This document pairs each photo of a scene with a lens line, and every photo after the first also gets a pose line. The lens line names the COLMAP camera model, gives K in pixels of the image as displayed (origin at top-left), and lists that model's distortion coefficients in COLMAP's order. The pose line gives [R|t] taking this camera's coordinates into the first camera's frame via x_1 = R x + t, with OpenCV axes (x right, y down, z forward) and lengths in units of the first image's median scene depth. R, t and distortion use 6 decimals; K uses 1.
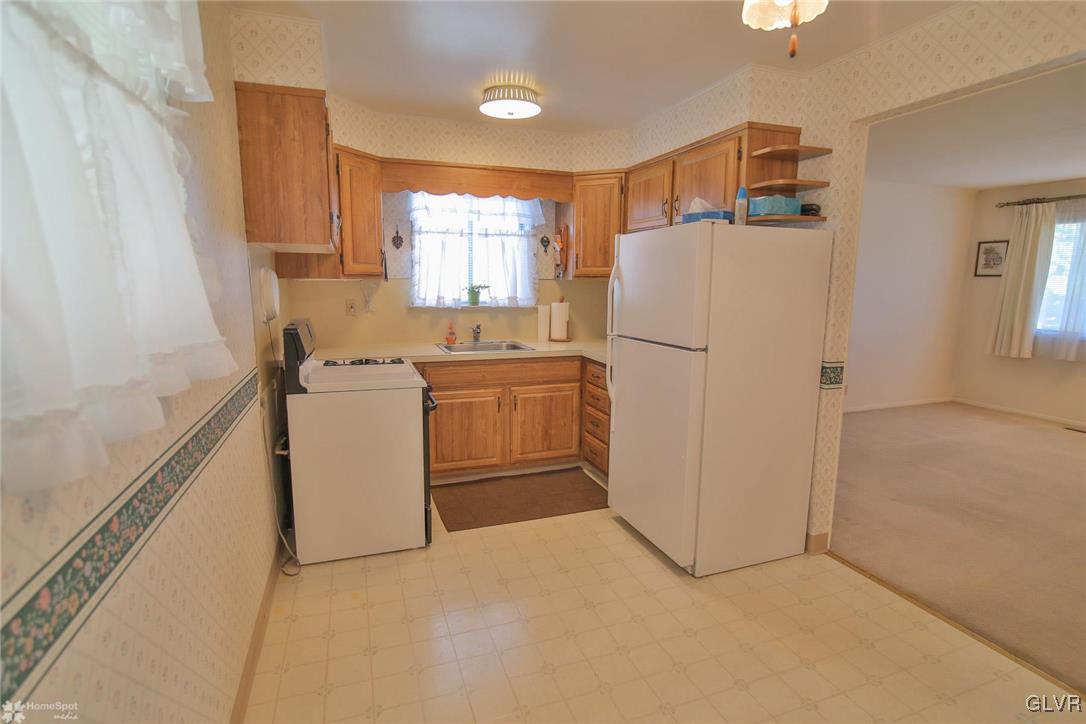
lens RADIAL K [[531.3, 0, 540.7], [0, 531.3, 361.6], [0, 0, 1]] dist [-0.011144, -0.000219]
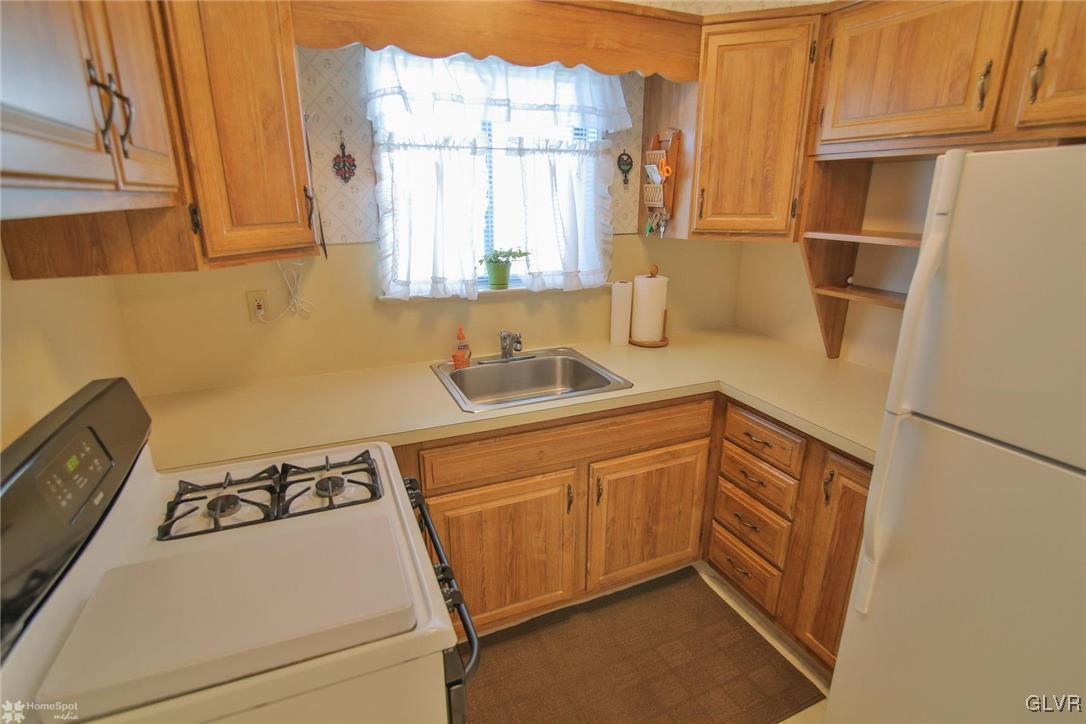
lens RADIAL K [[531.3, 0, 544.2], [0, 531.3, 362.5], [0, 0, 1]] dist [-0.011144, -0.000219]
pose [[0.997853, -0.027751, 0.059316, -0.120866], [0.018584, 0.988535, 0.149846, -0.117739], [-0.062794, -0.148422, 0.986929, 0.482747]]
